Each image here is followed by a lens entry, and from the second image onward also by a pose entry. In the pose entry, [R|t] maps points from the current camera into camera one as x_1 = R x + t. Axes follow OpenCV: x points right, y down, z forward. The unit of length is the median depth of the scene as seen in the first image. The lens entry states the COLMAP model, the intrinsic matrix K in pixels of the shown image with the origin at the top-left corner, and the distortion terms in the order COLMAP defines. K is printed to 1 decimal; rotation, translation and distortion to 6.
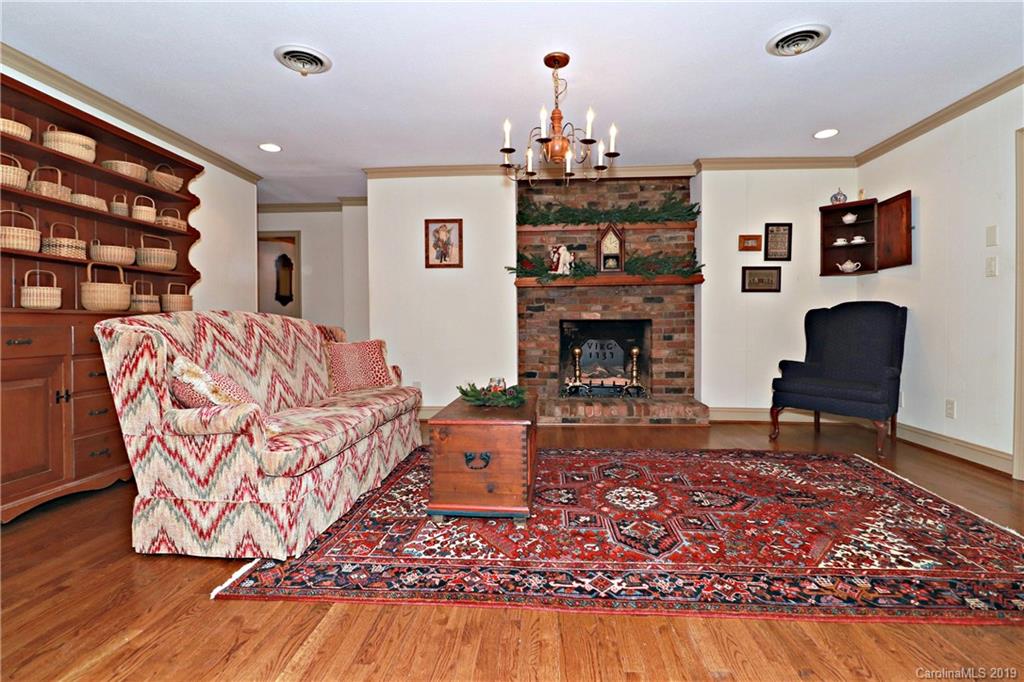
lens RADIAL K [[480.3, 0, 505.6], [0, 480.3, 332.9], [0, 0, 1]] dist [-0.009198, -0.006269]
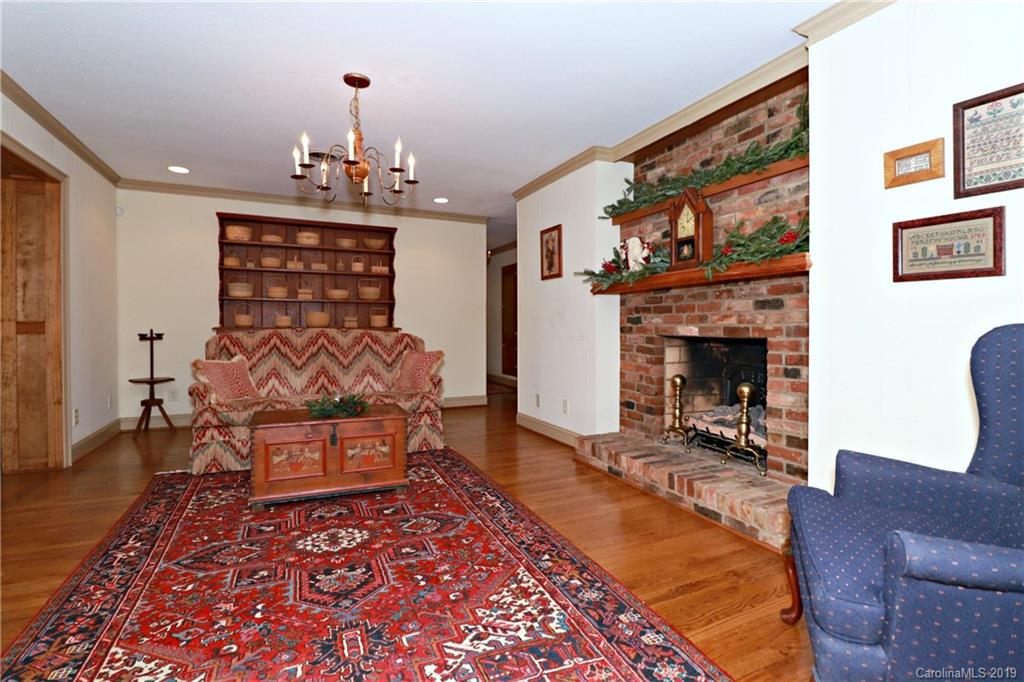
lens RADIAL K [[480.3, 0, 505.1], [0, 480.3, 333.7], [0, 0, 1]] dist [-0.009198, -0.006269]
pose [[0.489319, 0.017550, -0.871928, 0.703505], [-0.019329, 0.999770, 0.009277, -0.035995], [0.871891, 0.012314, 0.489546, 0.486123]]
